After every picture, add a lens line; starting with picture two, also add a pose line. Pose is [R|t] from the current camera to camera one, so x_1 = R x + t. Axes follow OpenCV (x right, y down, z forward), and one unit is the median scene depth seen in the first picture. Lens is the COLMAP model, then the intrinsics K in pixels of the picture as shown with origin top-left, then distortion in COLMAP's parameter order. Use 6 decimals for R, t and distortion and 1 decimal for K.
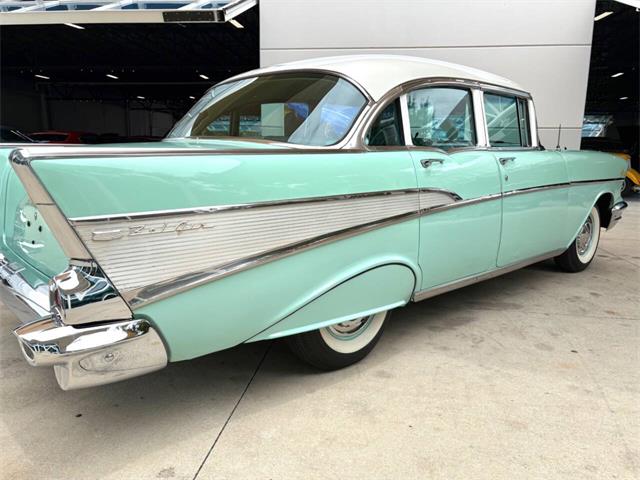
lens RADIAL K [[475.9, 0, 320.0], [0, 475.9, 240.0], [0, 0, 1]] dist [0.001244, 0.001400]
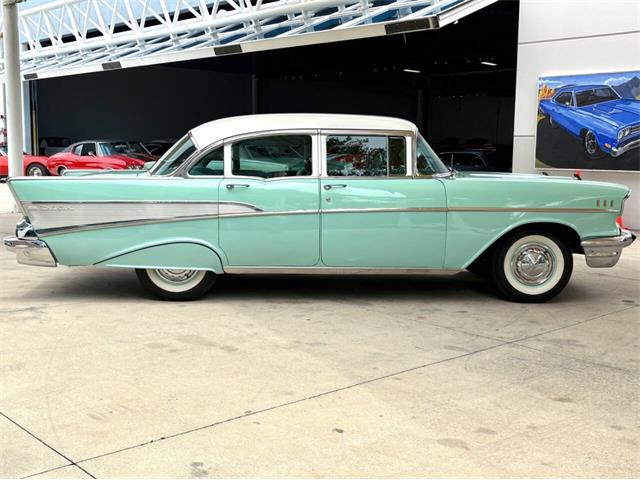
lens RADIAL K [[731.8, 0, 320.0], [0, 731.8, 240.0], [0, 0, 1]] dist [0.159061, -0.489973]
pose [[0.767098, 0.077639, -0.636815, 1.830159], [-0.124602, 0.991778, -0.029178, 0.050182], [0.629313, 0.101731, 0.770464, -0.642355]]
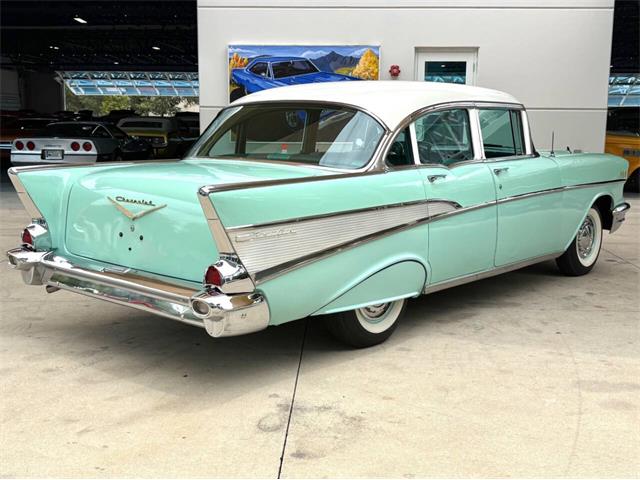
lens RADIAL K [[731.8, 0, 320.0], [0, 731.8, 240.0], [0, 0, 1]] dist [0.159061, -0.489973]
pose [[0.995377, -0.021731, 0.093558, -0.211644], [0.024441, 0.999311, -0.027917, 0.036168], [-0.092887, 0.030074, 0.995222, -0.737311]]
